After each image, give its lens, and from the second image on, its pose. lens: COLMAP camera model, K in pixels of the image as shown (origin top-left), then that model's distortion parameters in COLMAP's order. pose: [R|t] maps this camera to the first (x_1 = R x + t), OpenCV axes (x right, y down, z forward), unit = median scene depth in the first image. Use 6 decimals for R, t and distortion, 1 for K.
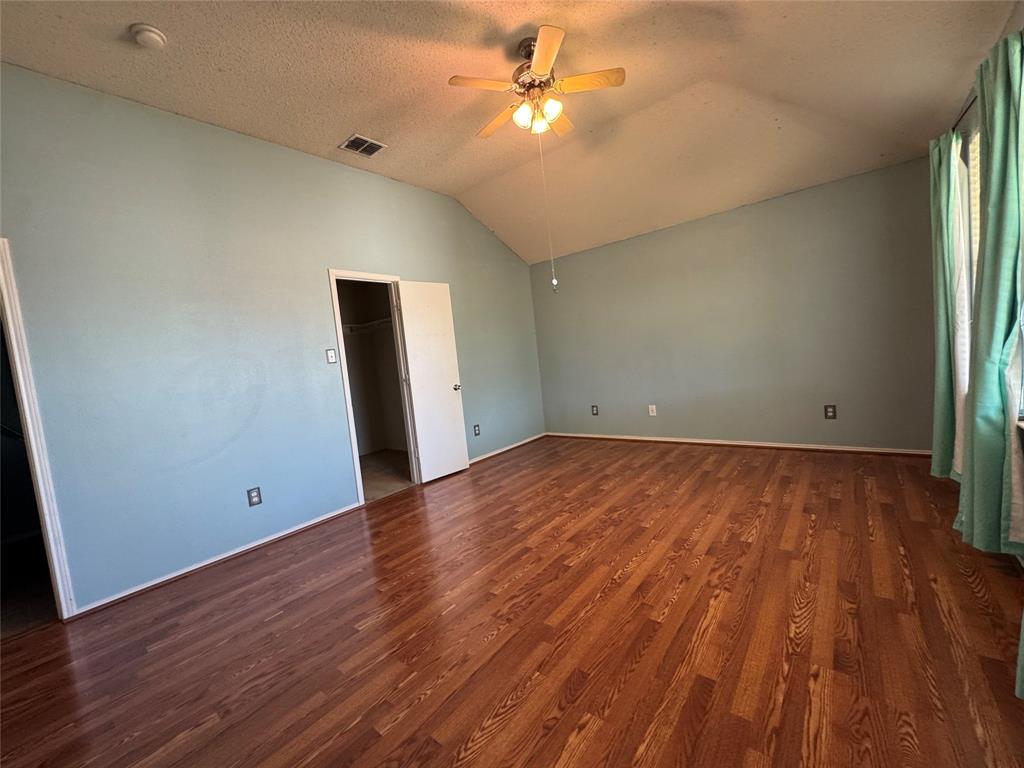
lens RADIAL K [[404.0, 0, 527.7], [0, 404.0, 391.1], [0, 0, 1]] dist [-0.000292, -0.001104]
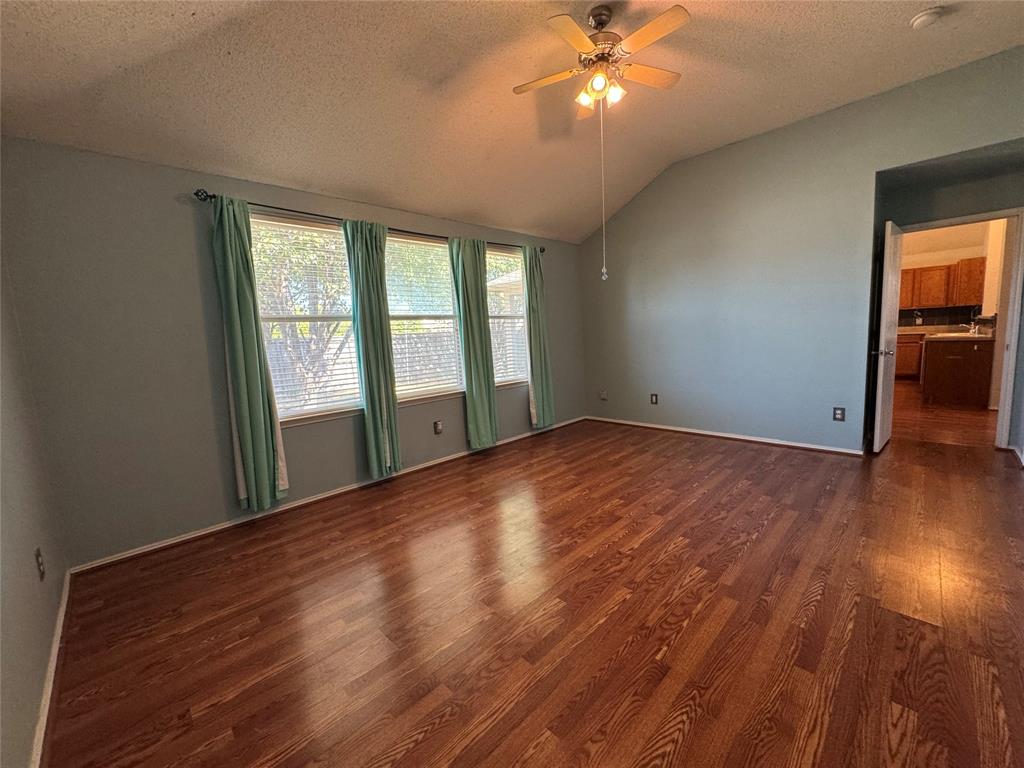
lens RADIAL K [[404.0, 0, 522.0], [0, 404.0, 385.7], [0, 0, 1]] dist [-0.000292, -0.001104]
pose [[-0.980629, 0.137867, 0.139137, 0.145782], [0.164655, 0.964954, 0.204333, -0.200339], [-0.106090, 0.223285, -0.968963, 1.799821]]
